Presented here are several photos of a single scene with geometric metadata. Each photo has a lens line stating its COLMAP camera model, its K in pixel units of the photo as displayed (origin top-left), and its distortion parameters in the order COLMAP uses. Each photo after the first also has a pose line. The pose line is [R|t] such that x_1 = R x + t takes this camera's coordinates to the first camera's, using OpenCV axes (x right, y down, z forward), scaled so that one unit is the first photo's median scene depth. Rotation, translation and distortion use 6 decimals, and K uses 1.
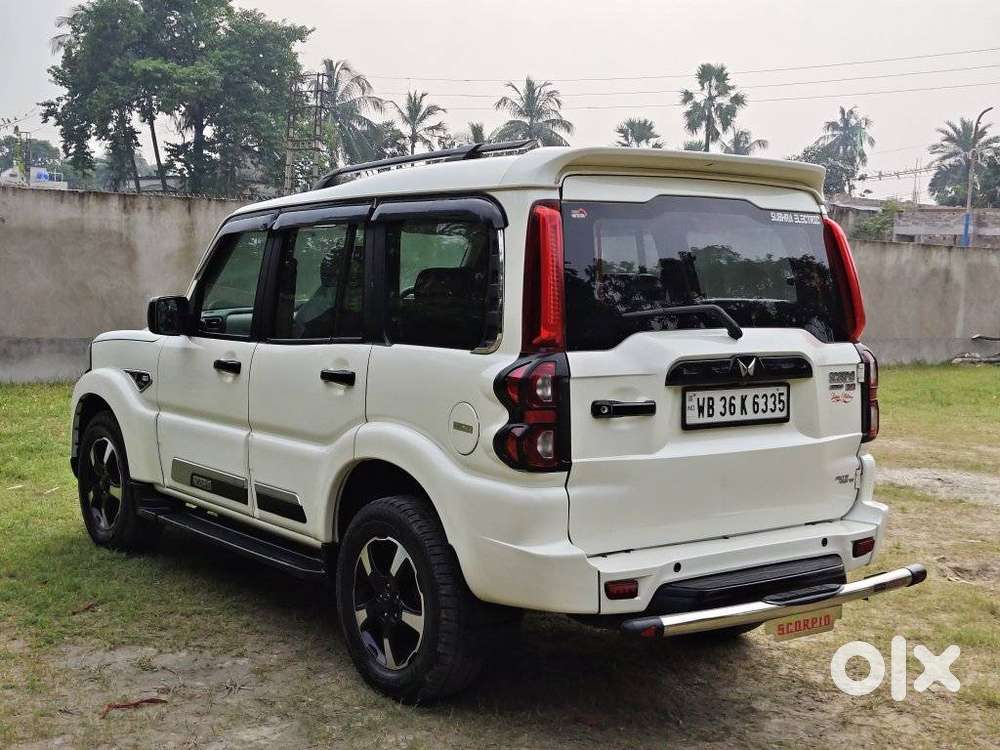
lens RADIAL K [[1514.3, 0, 633.8], [0, 1514.3, 374.6], [0, 0, 1]] dist [0.009769, -0.006939]
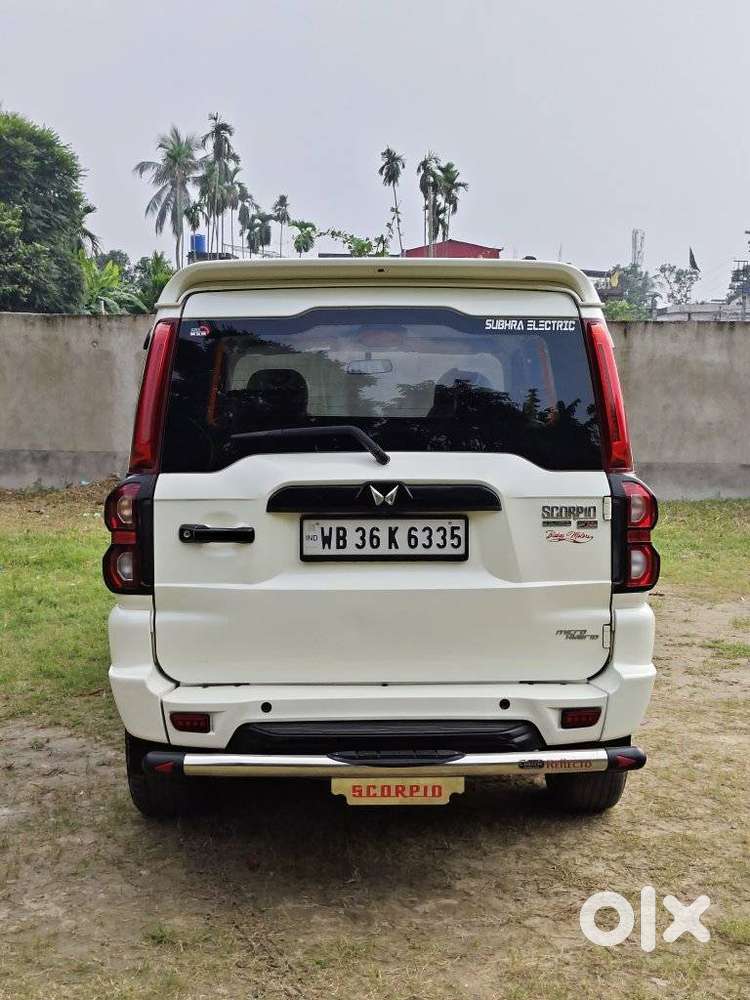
lens RADIAL K [[1545.2, 0, 375.0], [0, 1545.2, 500.0], [0, 0, 1]] dist [0.116550, -0.189799]
pose [[0.765875, 0.030891, -0.642247, 0.647218], [-0.031397, 0.999450, 0.010632, -0.011642], [0.642222, 0.012022, 0.766424, 0.292427]]
